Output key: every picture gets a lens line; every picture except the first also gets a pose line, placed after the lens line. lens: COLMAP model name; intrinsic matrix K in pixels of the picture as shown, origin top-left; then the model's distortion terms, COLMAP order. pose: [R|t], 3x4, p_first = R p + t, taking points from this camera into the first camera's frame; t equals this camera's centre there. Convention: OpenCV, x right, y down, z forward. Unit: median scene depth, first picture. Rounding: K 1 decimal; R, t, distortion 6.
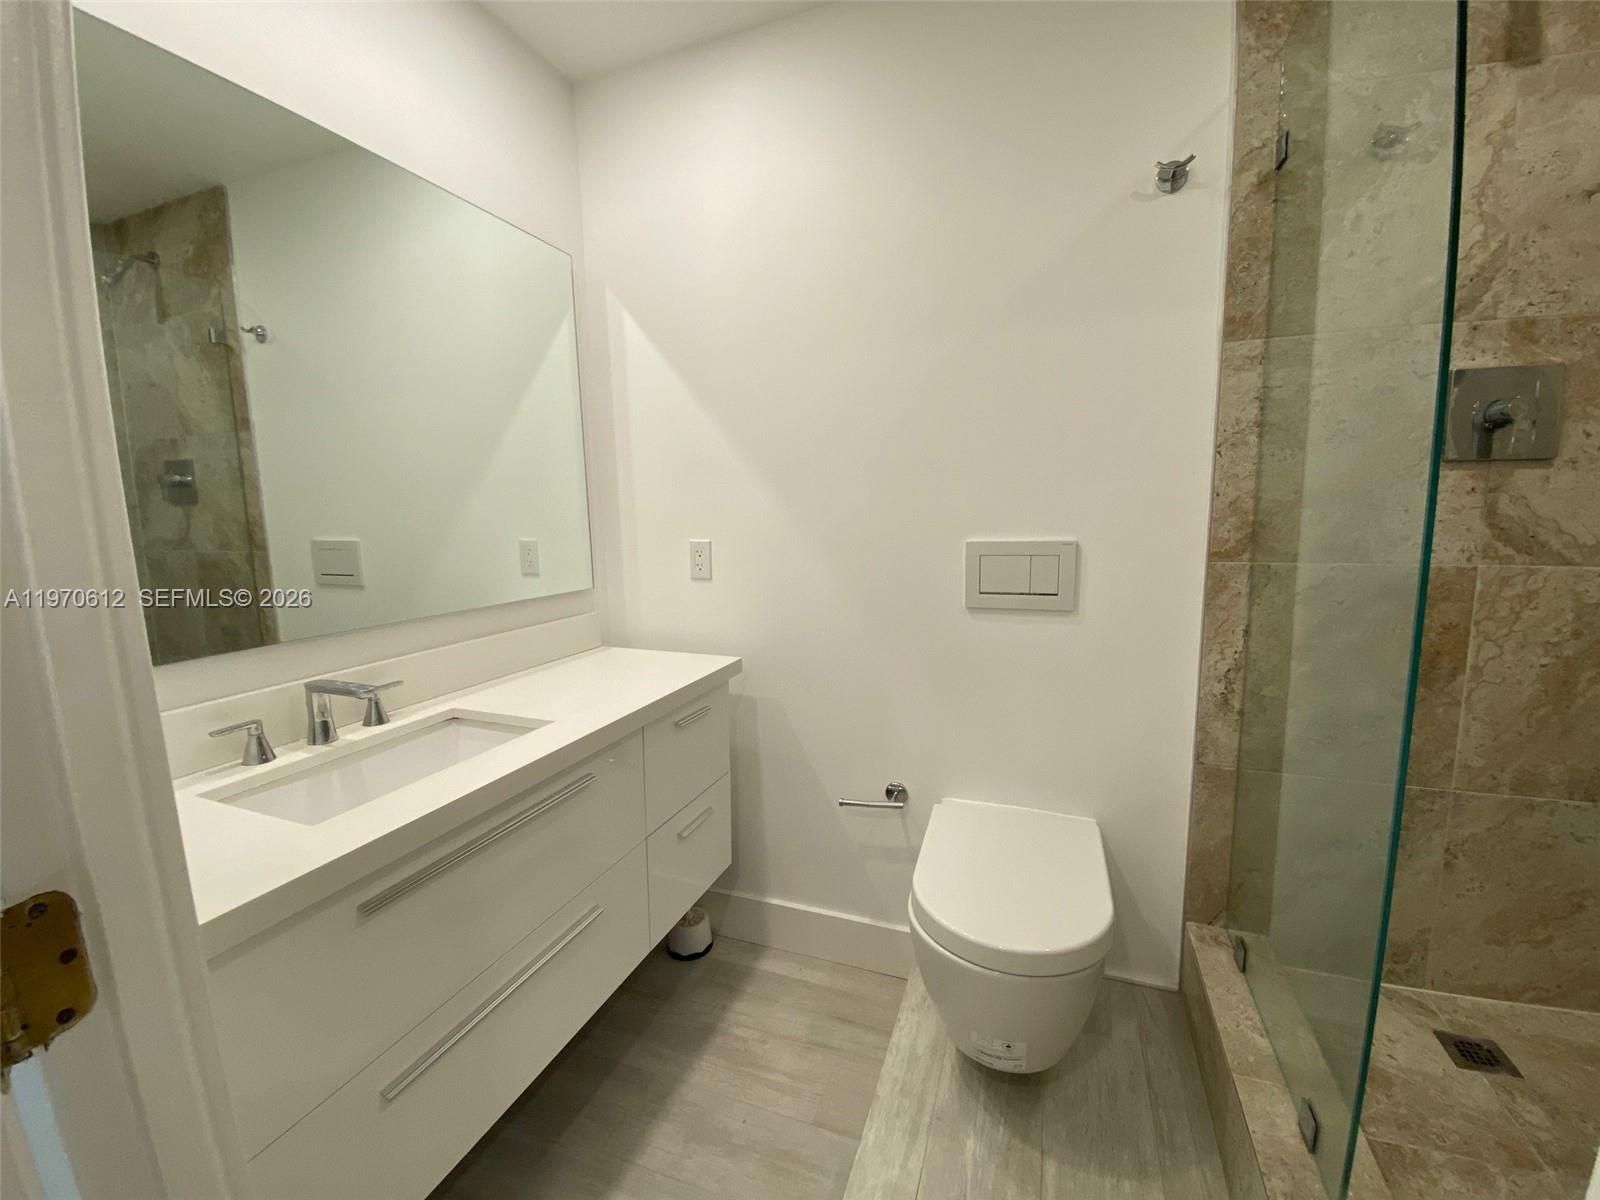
lens RADIAL K [[640.7, 0, 798.5], [0, 640.7, 592.9], [0, 0, 1]] dist [0.001129, -0.019859]
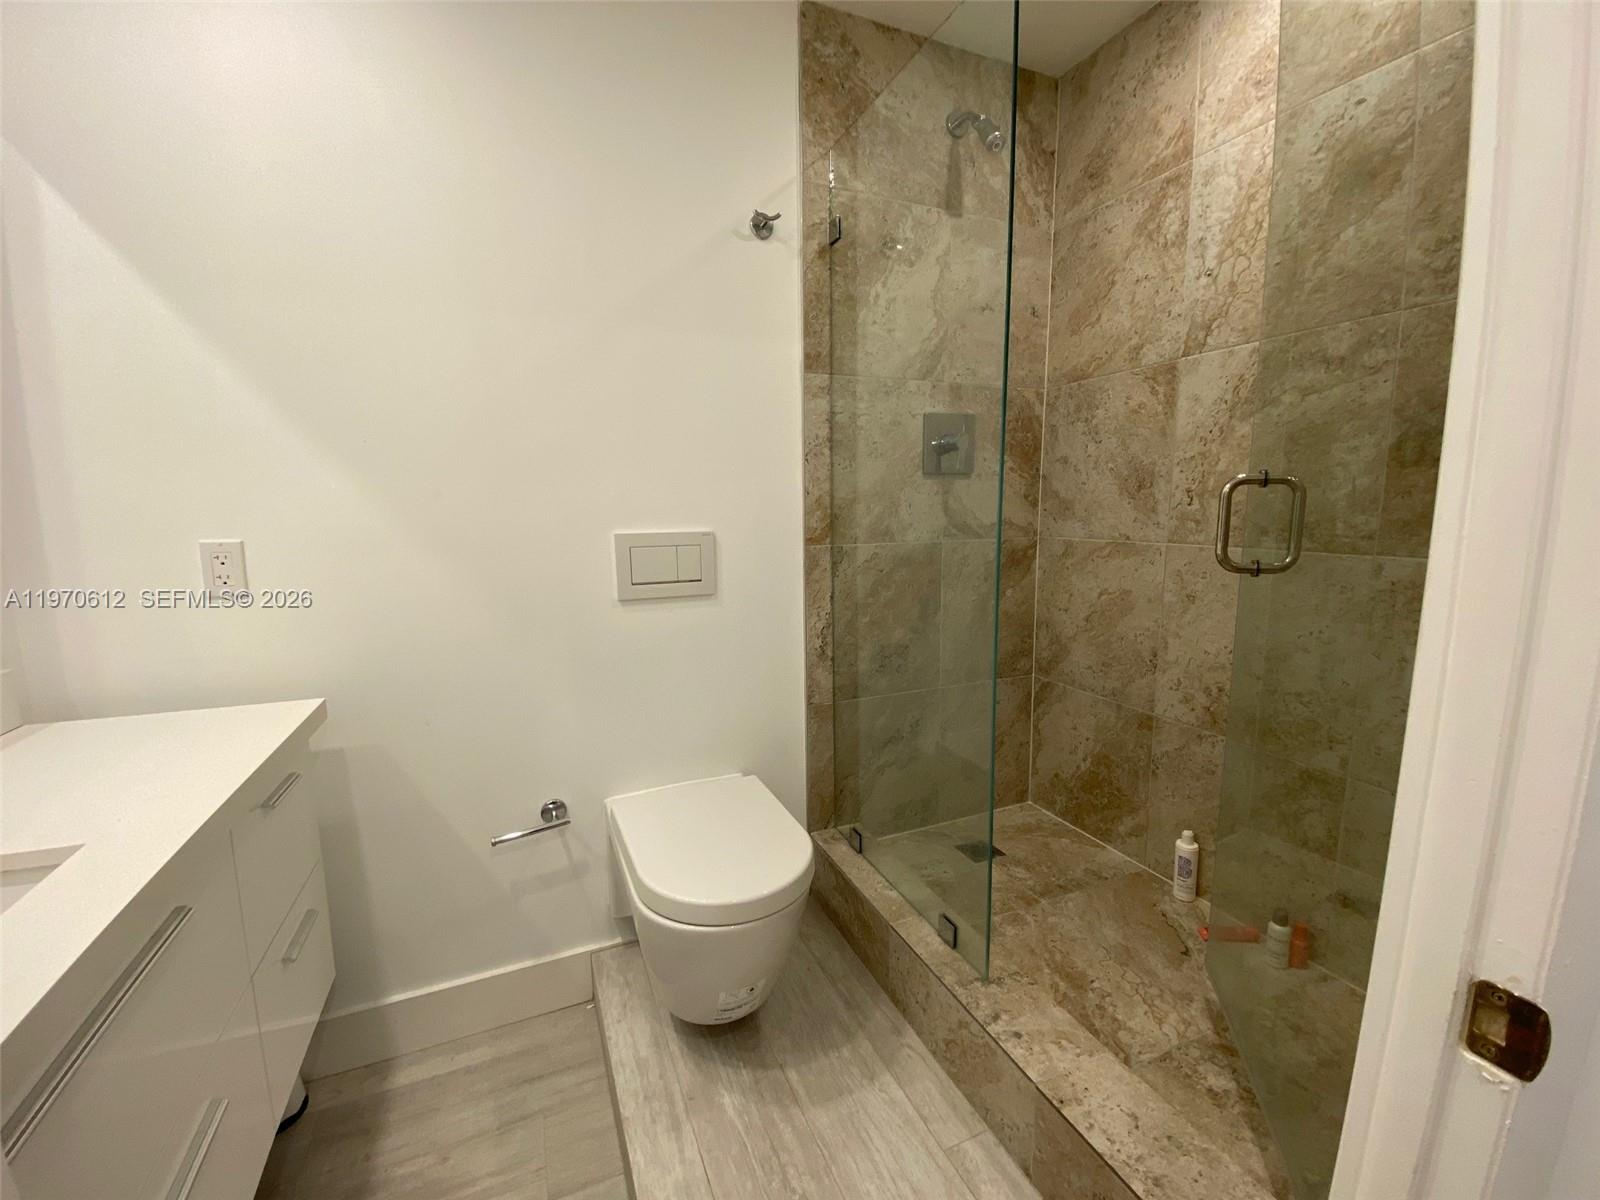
lens RADIAL K [[640.7, 0, 798.5], [0, 640.7, 592.9], [0, 0, 1]] dist [0.001129, -0.019859]
pose [[0.696695, -0.083807, 0.712455, -0.290618], [0.081286, 0.995979, 0.037671, -0.004091], [-0.712747, 0.031668, 0.700706, 0.125110]]
